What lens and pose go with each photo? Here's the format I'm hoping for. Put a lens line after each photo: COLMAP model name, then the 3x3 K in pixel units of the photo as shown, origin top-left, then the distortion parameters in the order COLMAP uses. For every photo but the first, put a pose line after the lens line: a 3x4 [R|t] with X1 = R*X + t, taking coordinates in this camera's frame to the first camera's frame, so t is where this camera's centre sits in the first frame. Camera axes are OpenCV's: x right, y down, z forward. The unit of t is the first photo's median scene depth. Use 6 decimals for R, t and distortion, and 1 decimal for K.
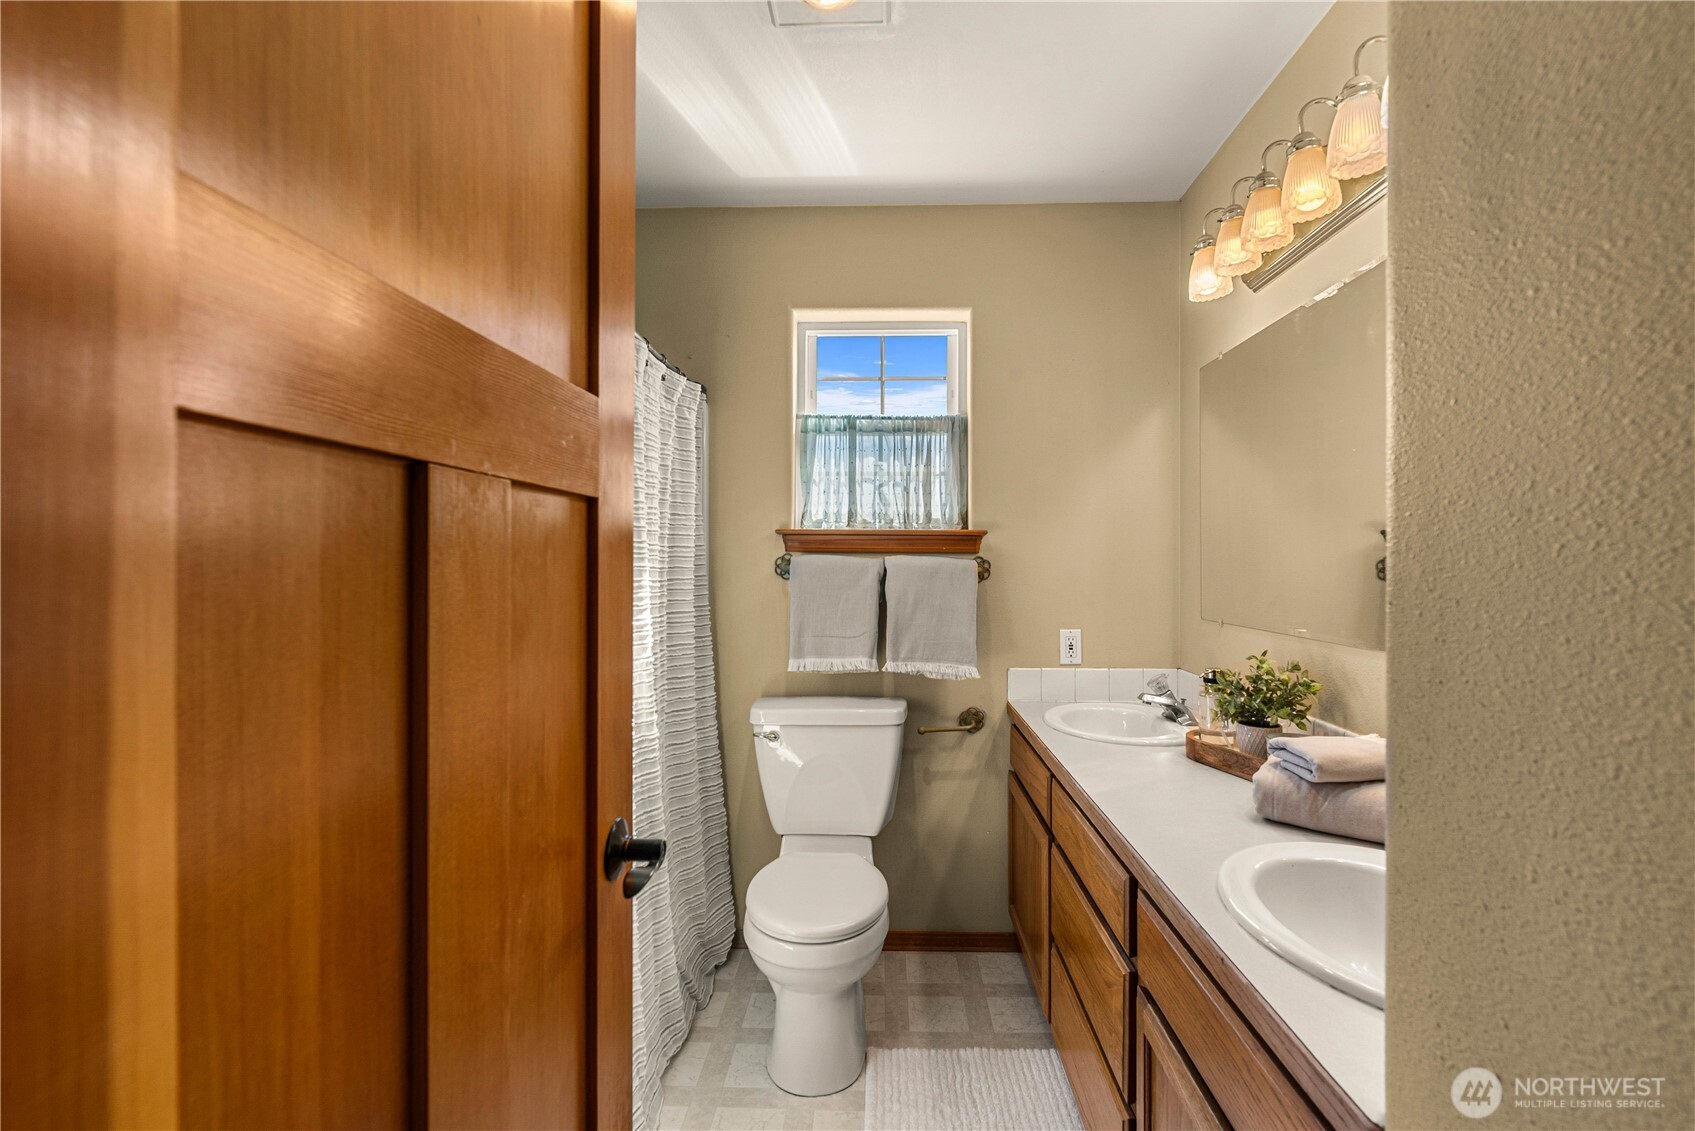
lens RADIAL K [[736.3, 0, 851.1], [0, 736.3, 563.3], [0, 0, 1]] dist [0.001947, -0.001453]
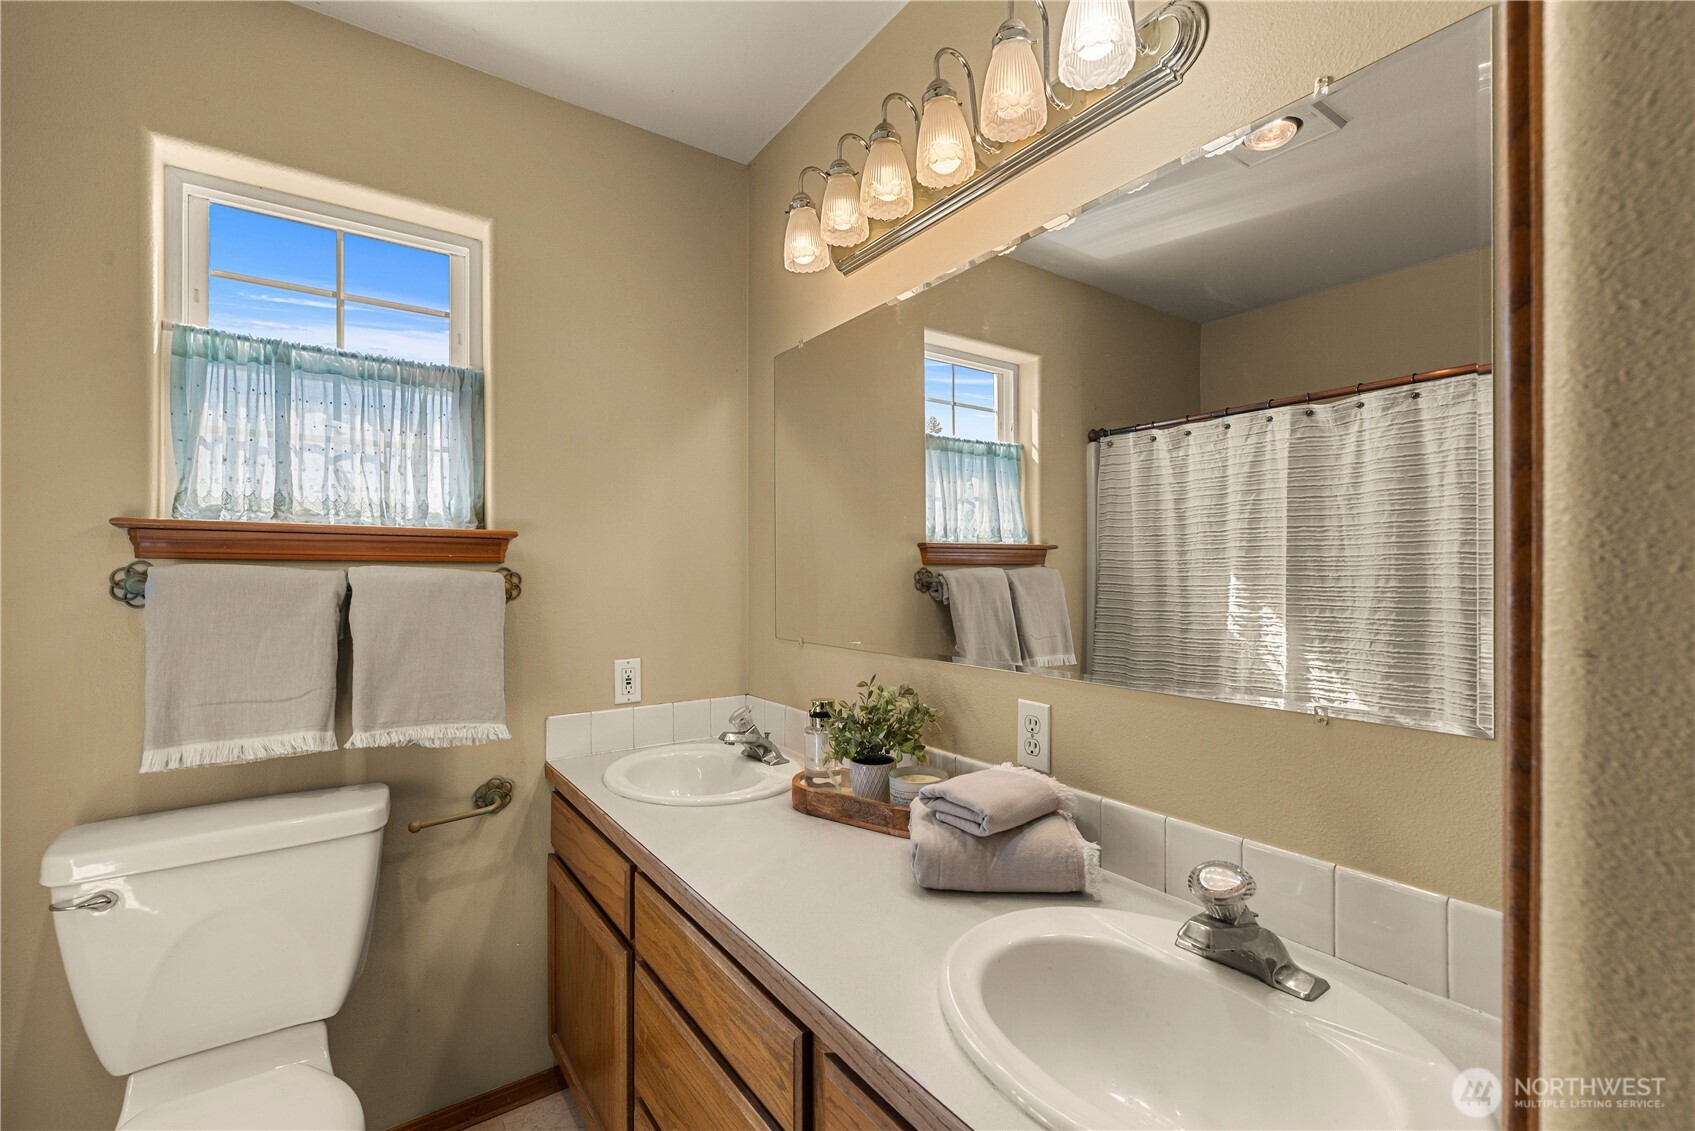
lens RADIAL K [[736.3, 0, 842.8], [0, 736.3, 574.1], [0, 0, 1]] dist [0.001947, -0.001453]
pose [[0.790730, -0.003399, 0.612156, -0.006339], [0.004036, 0.999992, 0.000339, -0.001785], [-0.612152, 0.002203, 0.790737, 0.233941]]
